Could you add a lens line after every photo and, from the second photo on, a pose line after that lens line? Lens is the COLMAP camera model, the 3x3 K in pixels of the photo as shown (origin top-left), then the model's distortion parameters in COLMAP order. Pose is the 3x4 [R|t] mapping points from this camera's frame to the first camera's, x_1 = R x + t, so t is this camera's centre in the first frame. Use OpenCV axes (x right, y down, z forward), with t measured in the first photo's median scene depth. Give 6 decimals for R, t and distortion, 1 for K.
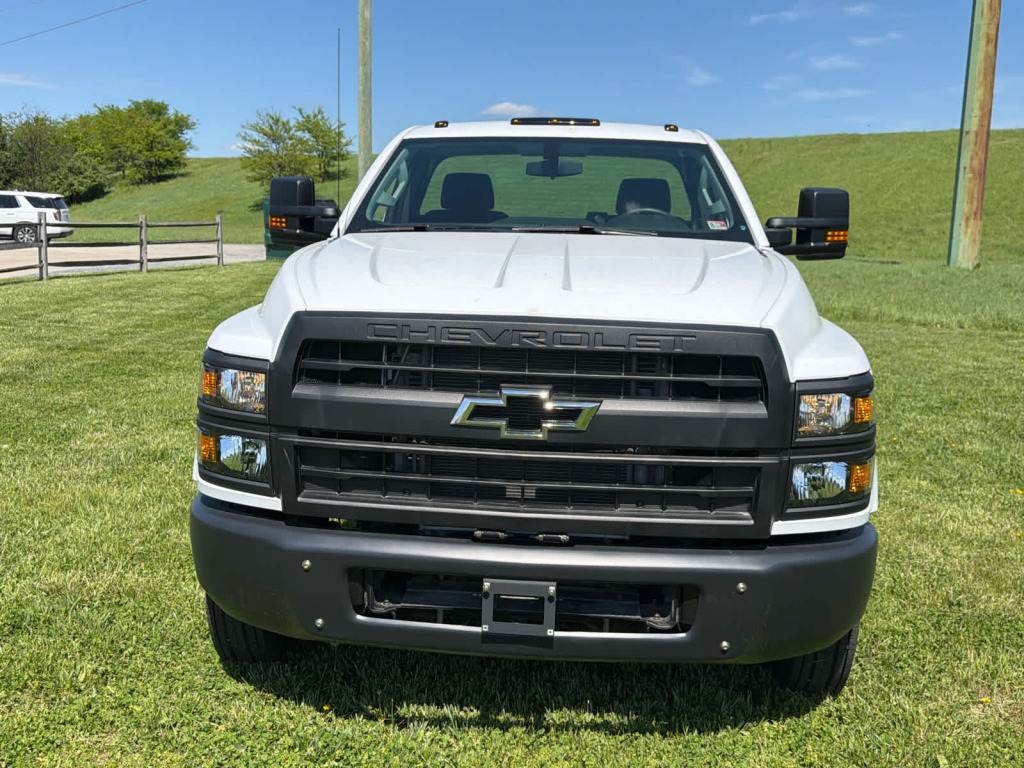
lens RADIAL K [[944.2, 0, 514.2], [0, 944.2, 403.3], [0, 0, 1]] dist [0.330585, -0.785345]
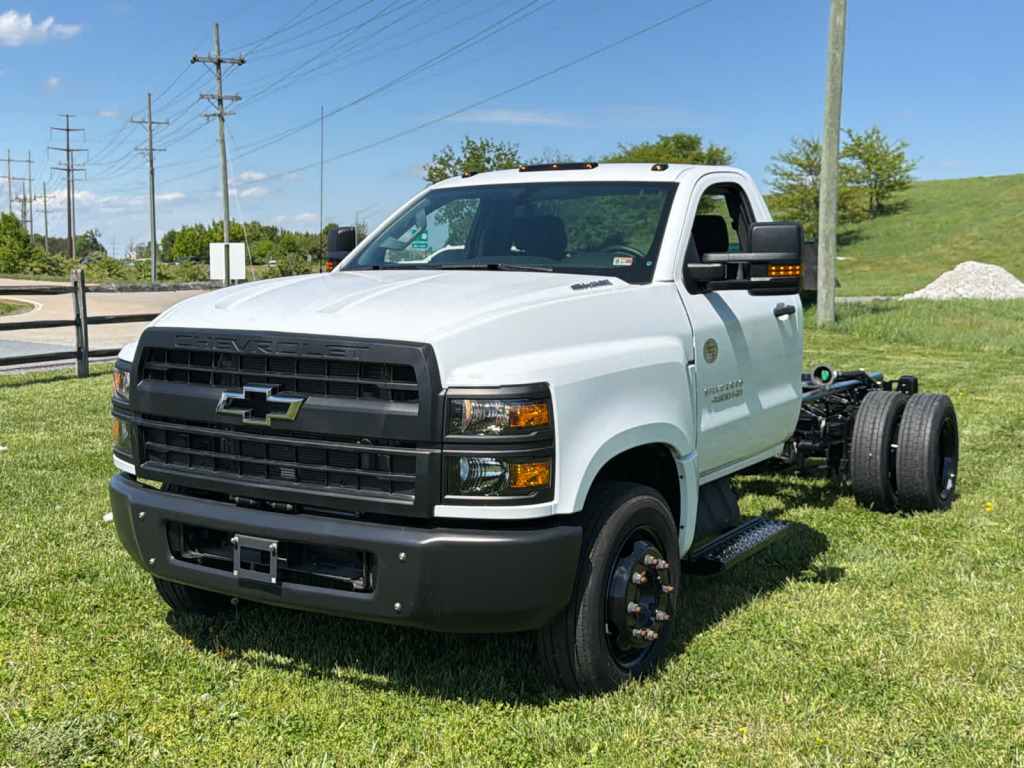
lens RADIAL K [[1225.7, 0, 511.7], [0, 1225.7, 419.9], [0, 0, 1]] dist [0.243745, -0.902583]
pose [[0.881257, 0.039438, -0.470988, 0.734986], [-0.070518, 0.996330, -0.048518, 0.058162], [0.467346, 0.075970, 0.880804, -0.210327]]
